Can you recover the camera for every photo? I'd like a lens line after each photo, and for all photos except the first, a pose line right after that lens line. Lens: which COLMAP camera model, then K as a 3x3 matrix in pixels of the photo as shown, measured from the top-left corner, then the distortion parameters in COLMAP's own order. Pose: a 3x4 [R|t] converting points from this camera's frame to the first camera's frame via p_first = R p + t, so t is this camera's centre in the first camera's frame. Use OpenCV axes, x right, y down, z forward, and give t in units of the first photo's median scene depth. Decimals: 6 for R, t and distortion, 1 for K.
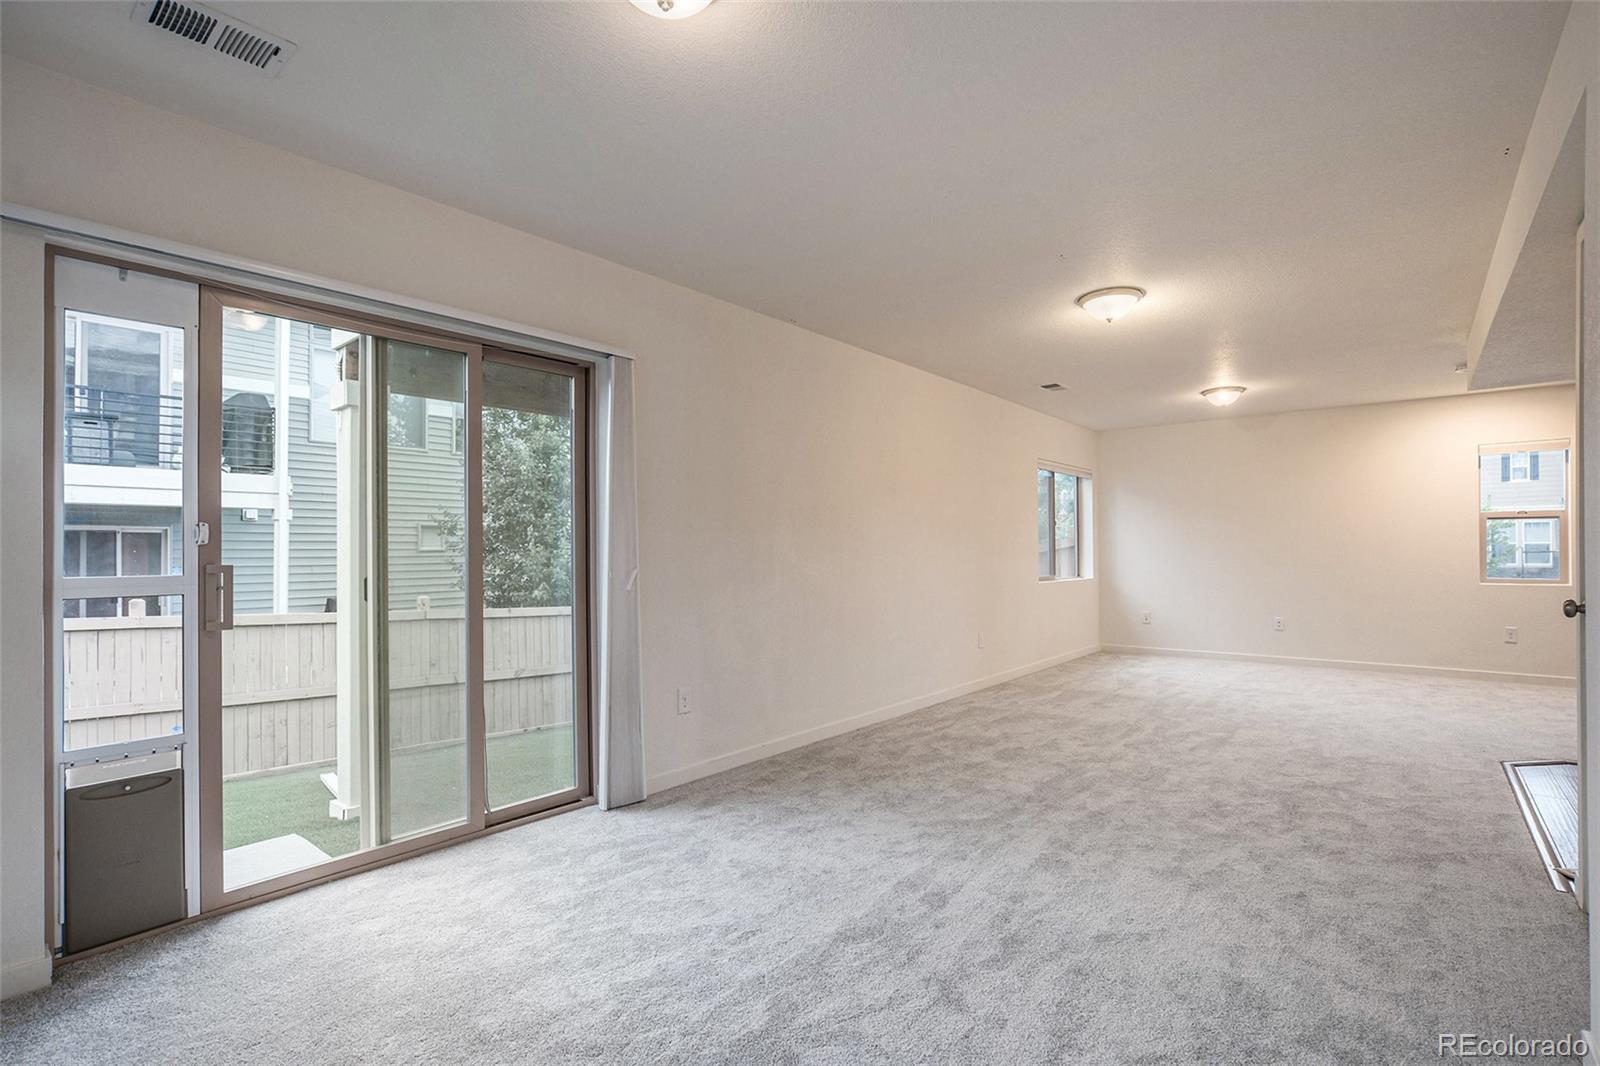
lens RADIAL K [[752.2, 0, 819.3], [0, 752.2, 538.0], [0, 0, 1]] dist [-0.017975, -0.000161]
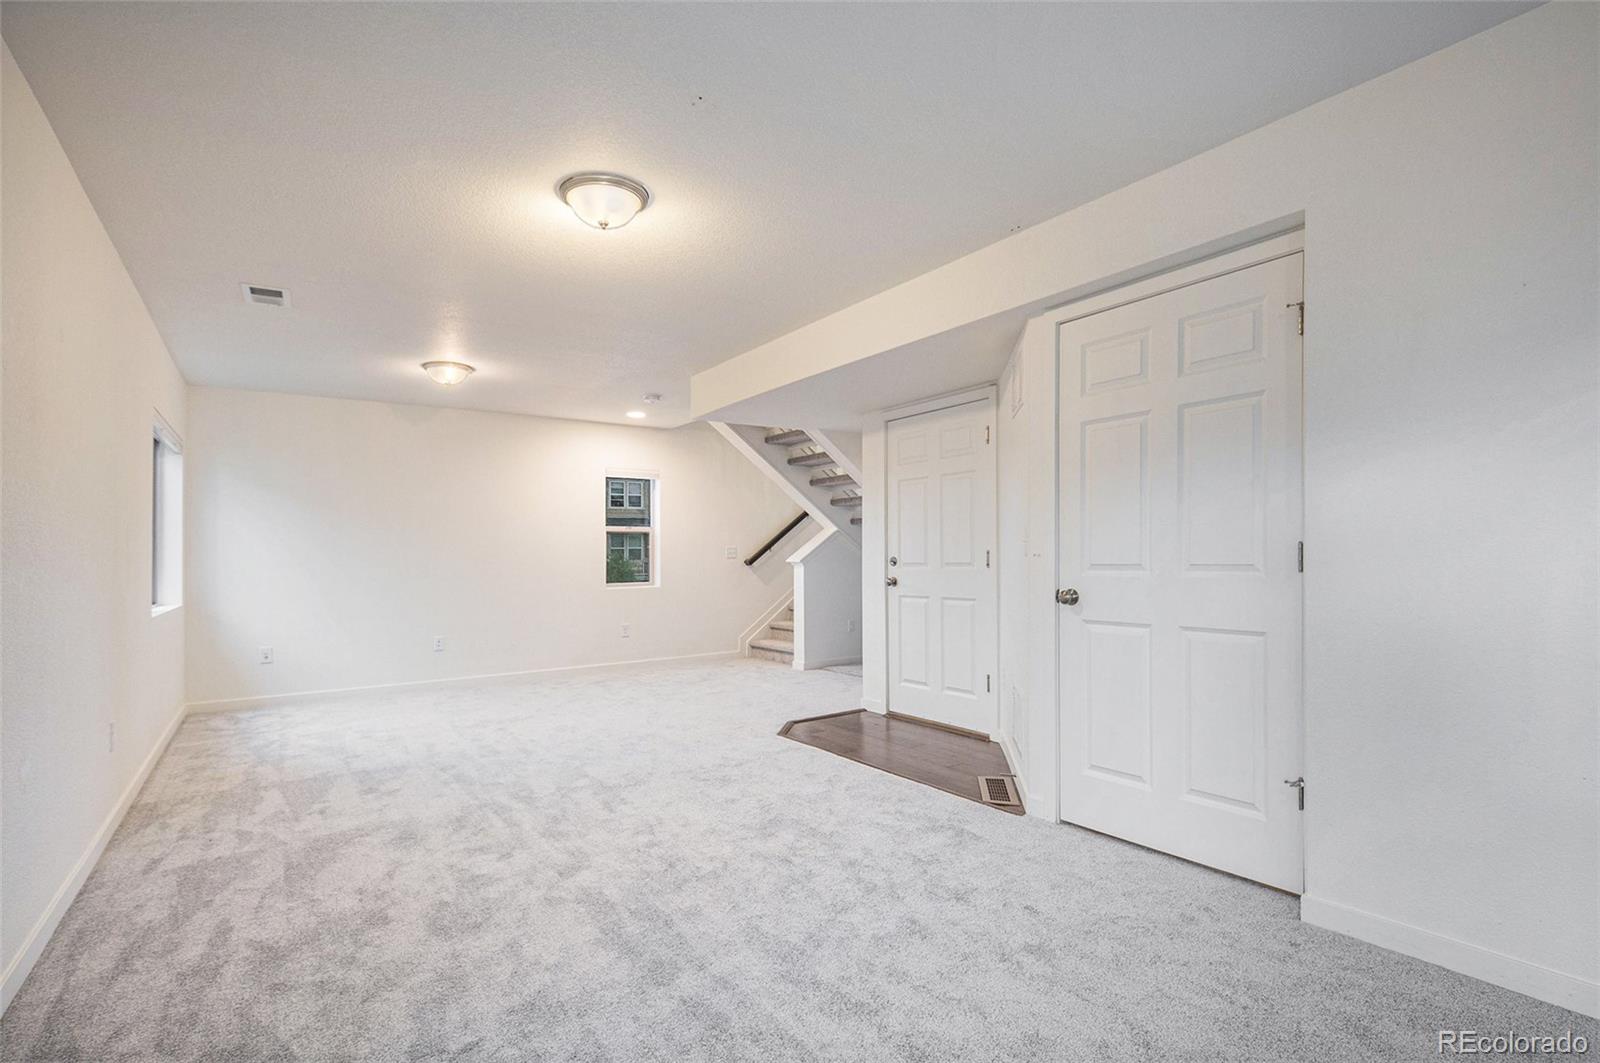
lens RADIAL K [[758.6, 0, 800.0], [0, 758.6, 531.5], [0, 0, 1]] dist [-0.023528, -0.000665]
pose [[0.275662, 0.027784, 0.960853, -0.207411], [-0.000775, 0.999588, -0.028682, 0.013208], [-0.961254, 0.007162, 0.275570, 0.565260]]
